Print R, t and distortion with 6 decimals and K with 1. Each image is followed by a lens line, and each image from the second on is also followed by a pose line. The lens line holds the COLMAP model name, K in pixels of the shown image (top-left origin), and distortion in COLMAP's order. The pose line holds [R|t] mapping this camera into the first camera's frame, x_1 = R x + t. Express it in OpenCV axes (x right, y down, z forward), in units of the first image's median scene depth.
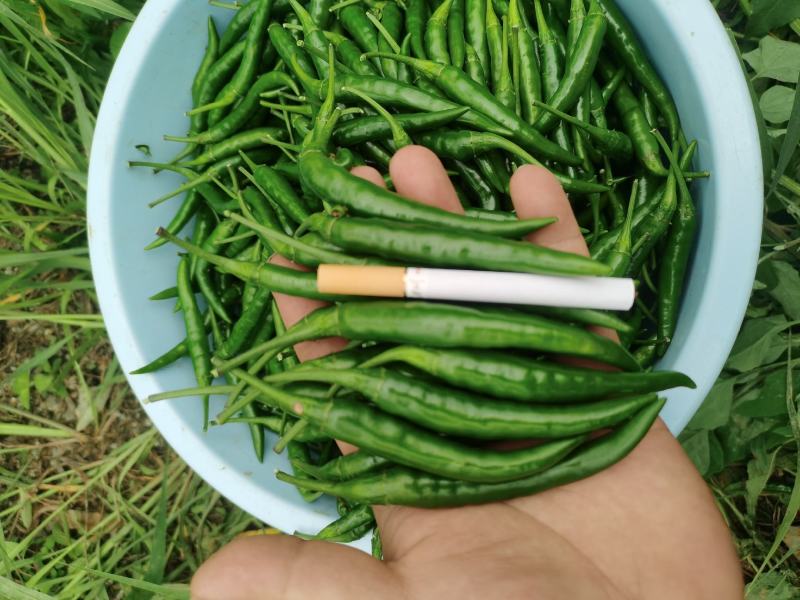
lens RADIAL K [[655.3, 0, 400.0], [0, 655.3, 300.0], [0, 0, 1]] dist [0.072172, -0.050143]
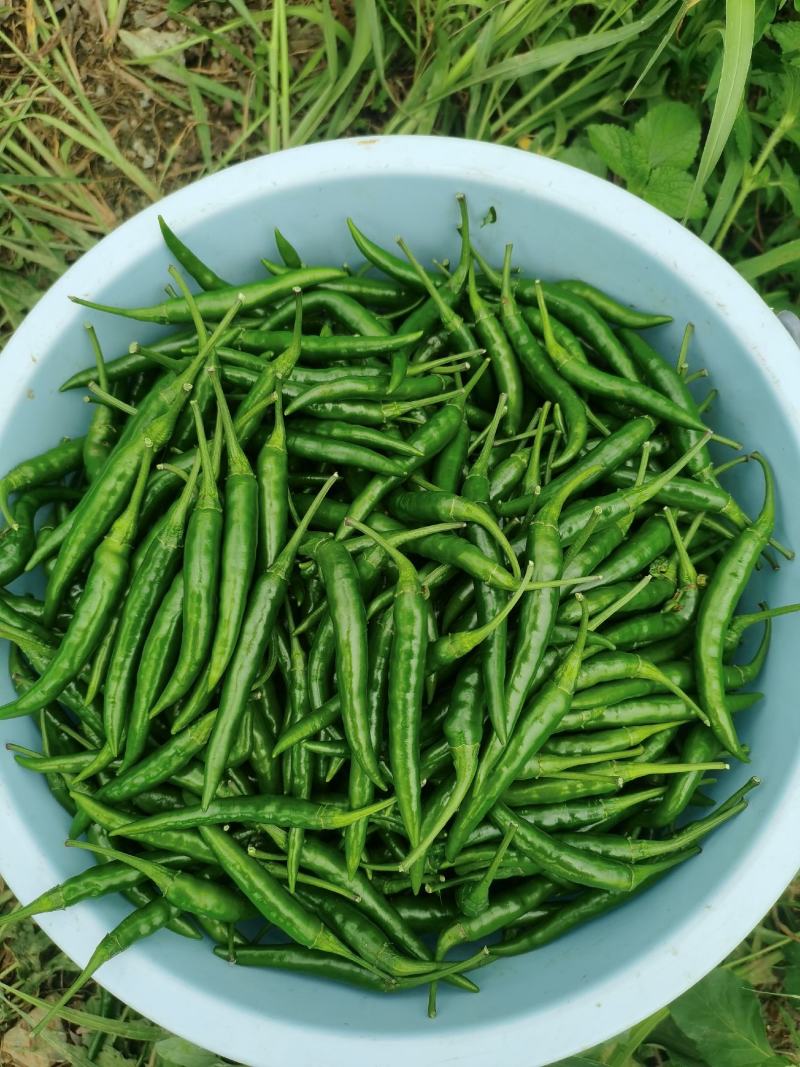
lens RADIAL K [[874.1, 0, 400.0], [0, 874.1, 533.5], [0, 0, 1]] dist [0.072172, -0.050143]
pose [[0.026259, 0.984413, 0.173902, -0.223503], [-0.999631, 0.027062, -0.002246, -0.122095], [-0.006917, -0.173779, 0.984760, 0.030838]]
